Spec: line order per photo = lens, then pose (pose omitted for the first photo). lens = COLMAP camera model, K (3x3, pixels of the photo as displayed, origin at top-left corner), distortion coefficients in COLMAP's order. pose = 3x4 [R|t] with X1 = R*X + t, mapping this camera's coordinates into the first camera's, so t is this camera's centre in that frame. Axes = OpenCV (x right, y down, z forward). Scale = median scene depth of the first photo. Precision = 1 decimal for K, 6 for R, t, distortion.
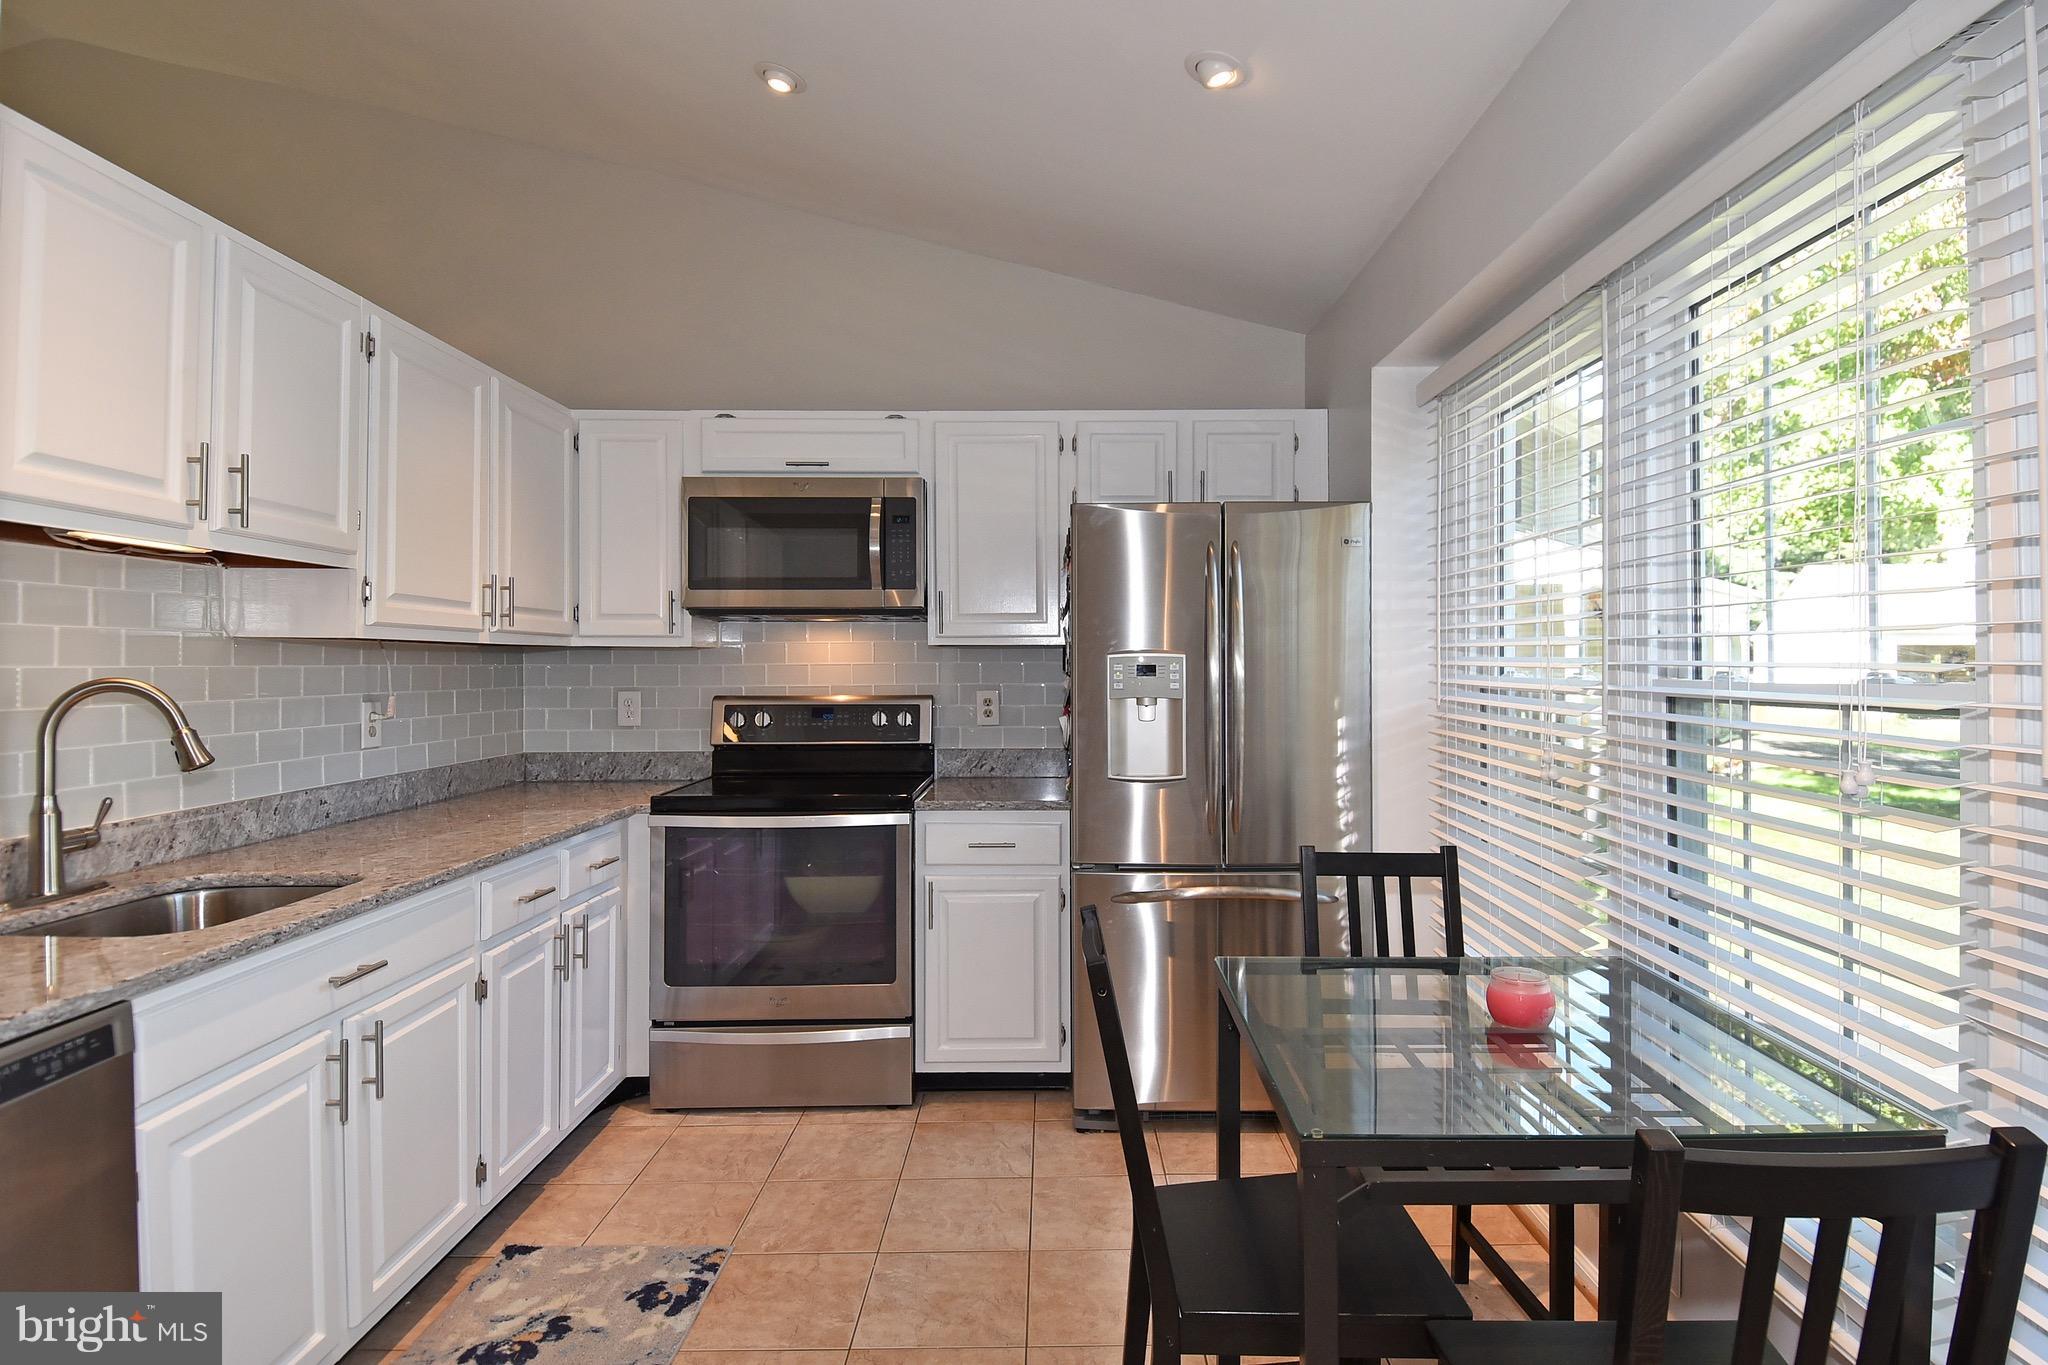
lens RADIAL K [[1076.4, 0, 1028.8], [0, 1076.4, 643.7], [0, 0, 1]] dist [0.038656, -0.043300]
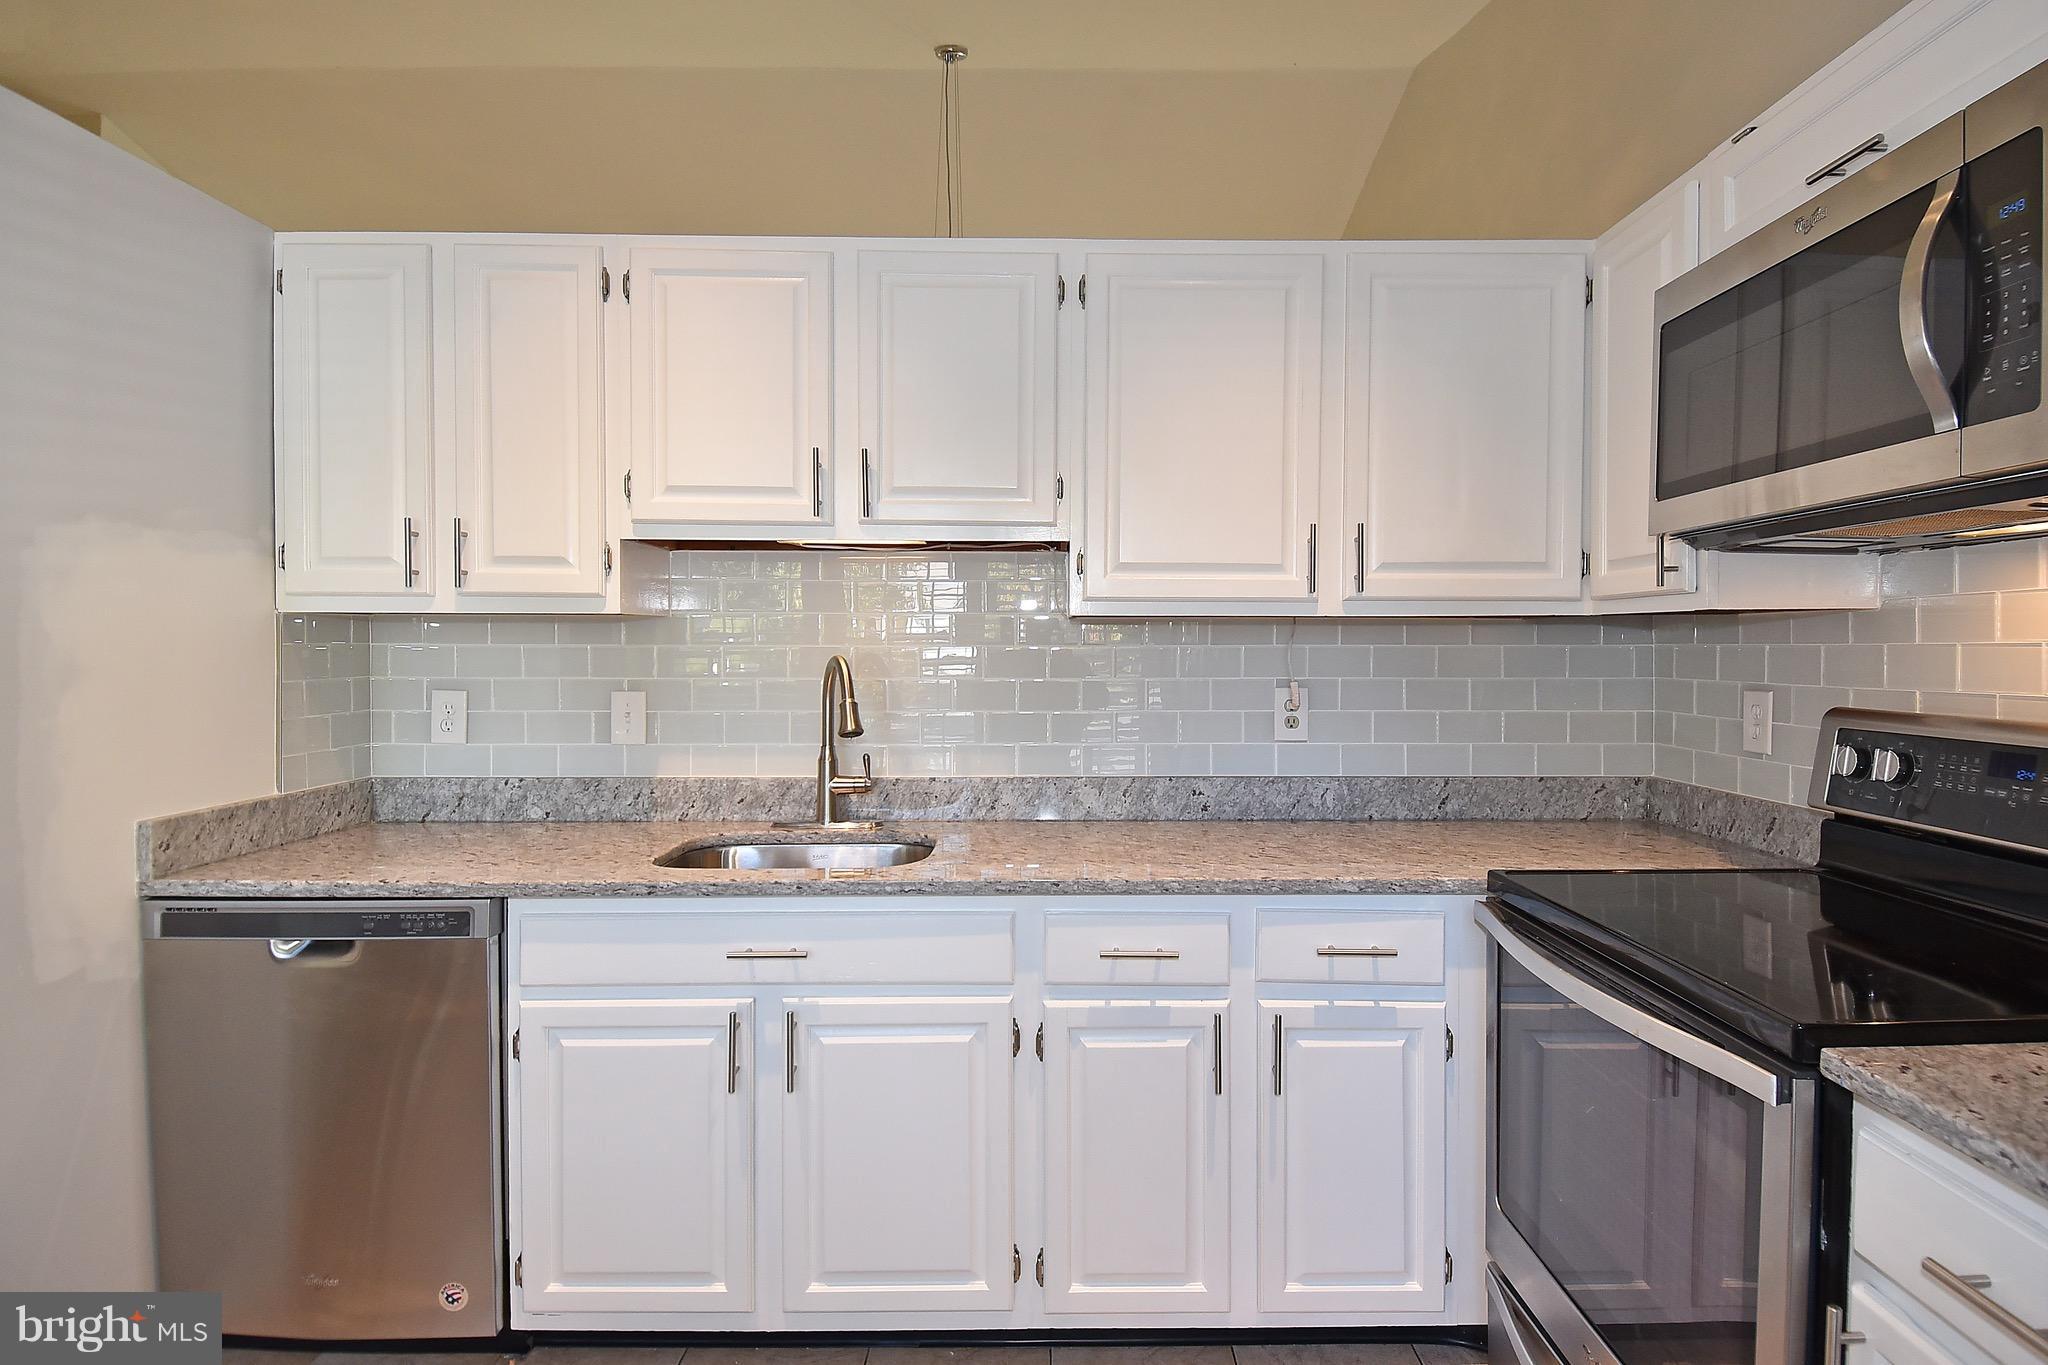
lens RADIAL K [[1028.2, 0, 1024.0], [0, 1028.2, 682.5], [0, 0, 1]] dist [0.003466, -0.000014]
pose [[0.044585, 0.032195, -0.998487, 0.218682], [0.015756, 0.999334, 0.032926, 0.021241], [0.998881, -0.017201, 0.044048, 0.829927]]
